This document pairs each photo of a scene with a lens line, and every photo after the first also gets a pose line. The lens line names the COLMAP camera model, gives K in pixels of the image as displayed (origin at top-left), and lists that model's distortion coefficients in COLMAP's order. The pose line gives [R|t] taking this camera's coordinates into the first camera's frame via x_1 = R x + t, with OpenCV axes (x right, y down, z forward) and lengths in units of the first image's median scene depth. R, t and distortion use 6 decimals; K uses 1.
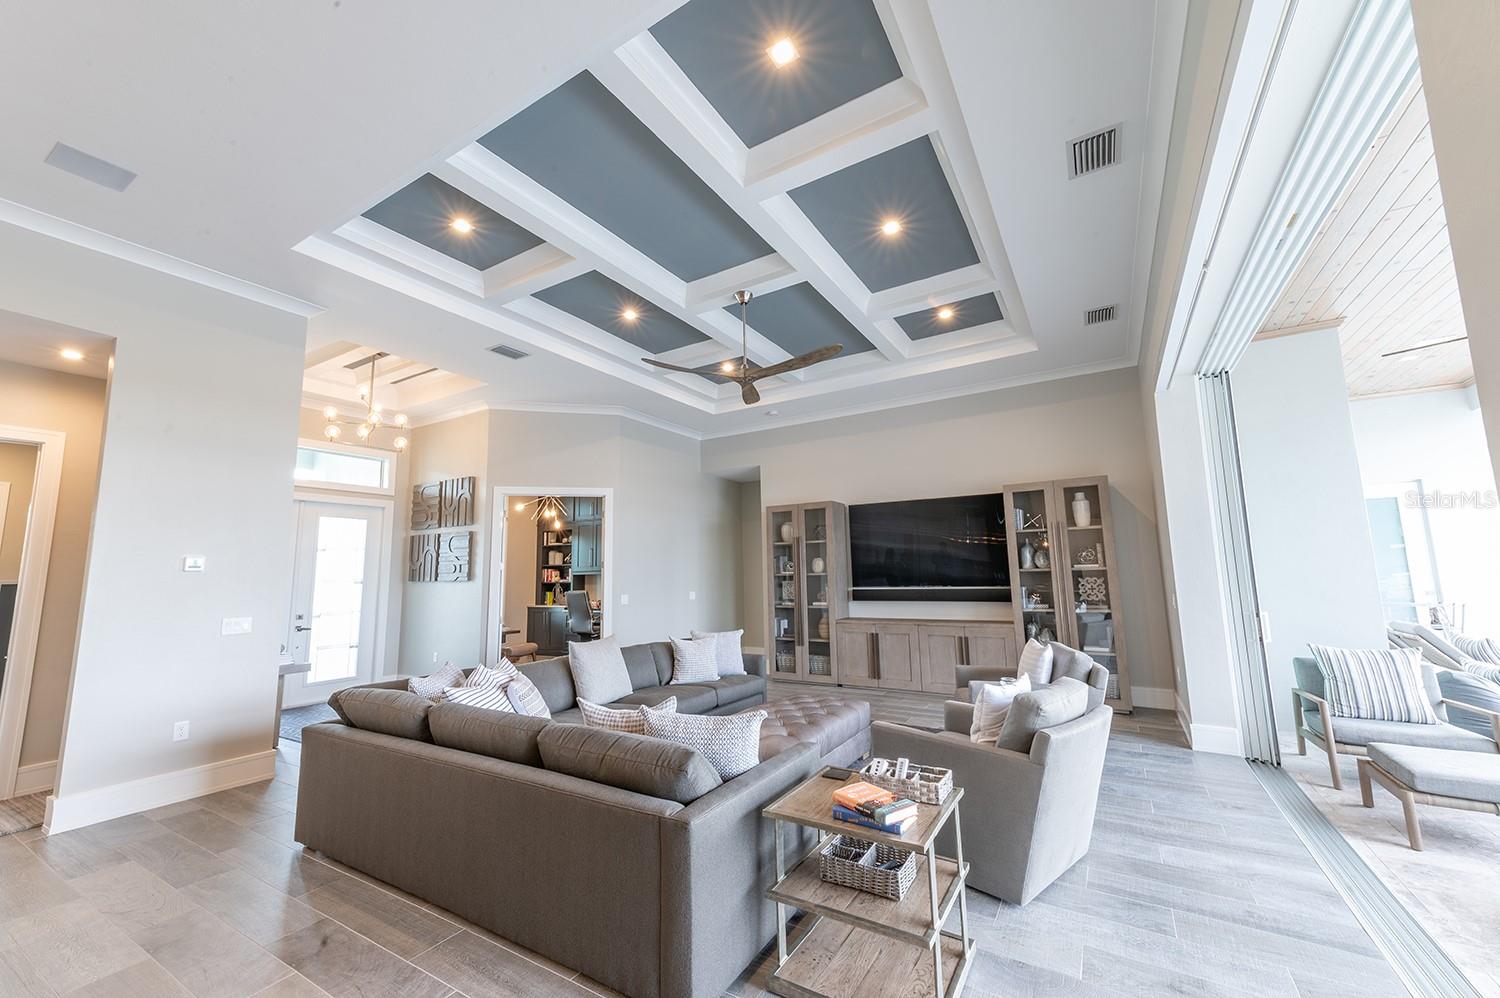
lens RADIAL K [[581.3, 0, 751.8], [0, 581.3, 509.1], [0, 0, 1]] dist [0.020664, -0.001063]
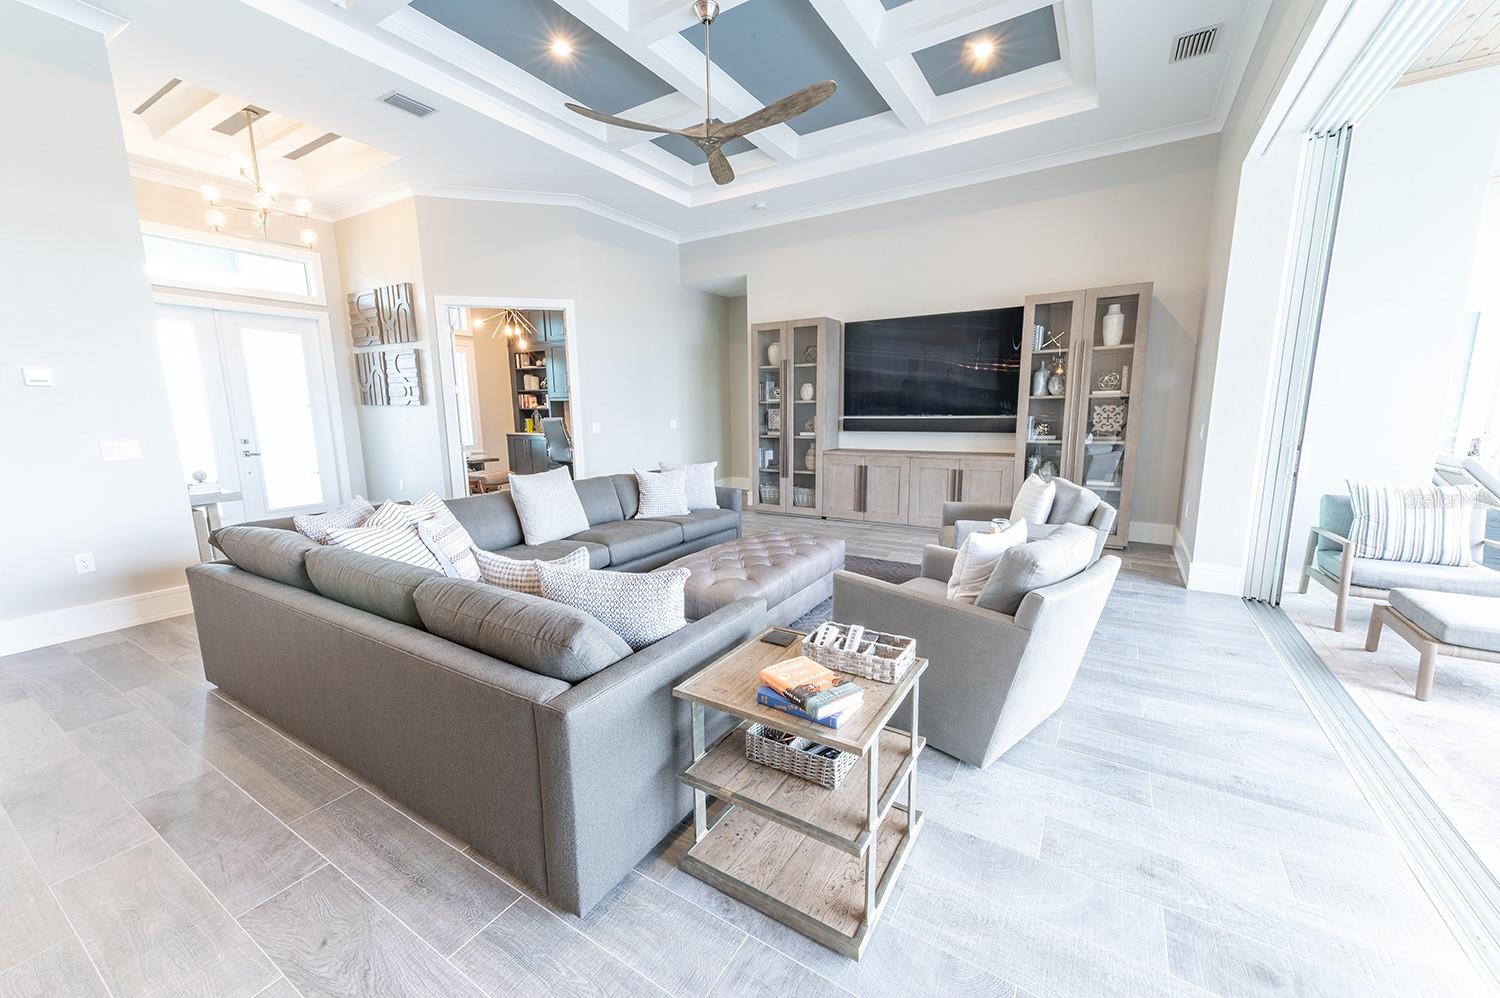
lens RADIAL K [[581.3, 0, 743.4], [0, 581.3, 511.1], [0, 0, 1]] dist [0.020664, -0.001063]
pose [[0.999845, 0.009427, -0.014899, 0.048206], [-0.004685, 0.956741, 0.290903, 0.018016], [0.016997, -0.290788, 0.956636, 0.117400]]
